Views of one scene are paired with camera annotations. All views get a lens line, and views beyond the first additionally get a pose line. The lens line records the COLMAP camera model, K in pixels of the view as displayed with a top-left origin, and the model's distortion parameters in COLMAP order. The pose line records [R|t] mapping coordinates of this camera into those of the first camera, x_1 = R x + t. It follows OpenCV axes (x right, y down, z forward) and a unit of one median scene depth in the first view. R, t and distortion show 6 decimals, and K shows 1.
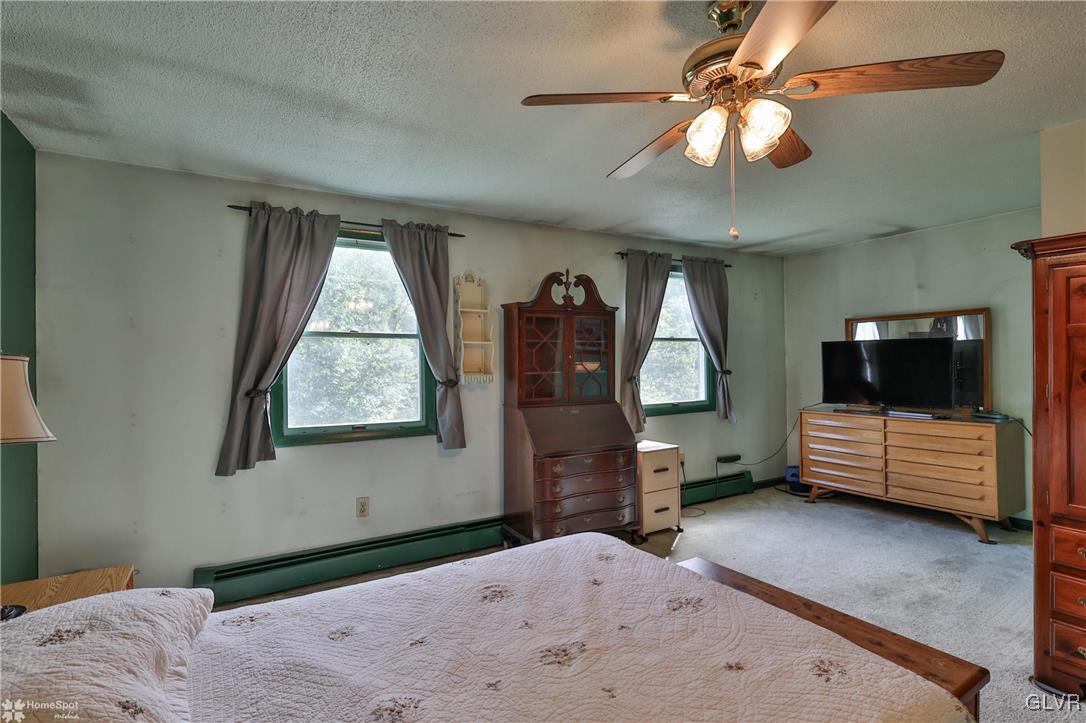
lens RADIAL K [[535.3, 0, 543.0], [0, 535.3, 361.5], [0, 0, 1]] dist [-0.000593, 0.000348]
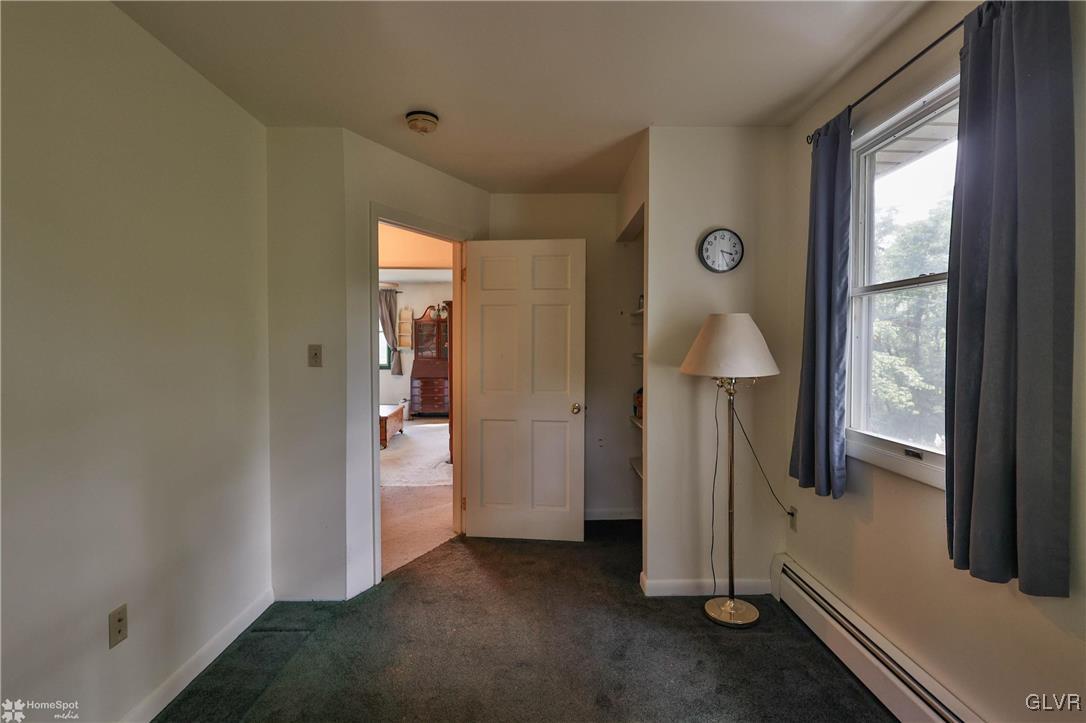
lens RADIAL K [[535.3, 0, 543.0], [0, 535.3, 361.5], [0, 0, 1]] dist [-0.000593, 0.000348]
pose [[0.869076, 0.028867, -0.493835, 1.744432], [-0.013728, 0.999319, 0.034254, -0.002527], [0.494487, -0.022990, 0.868881, -0.908807]]
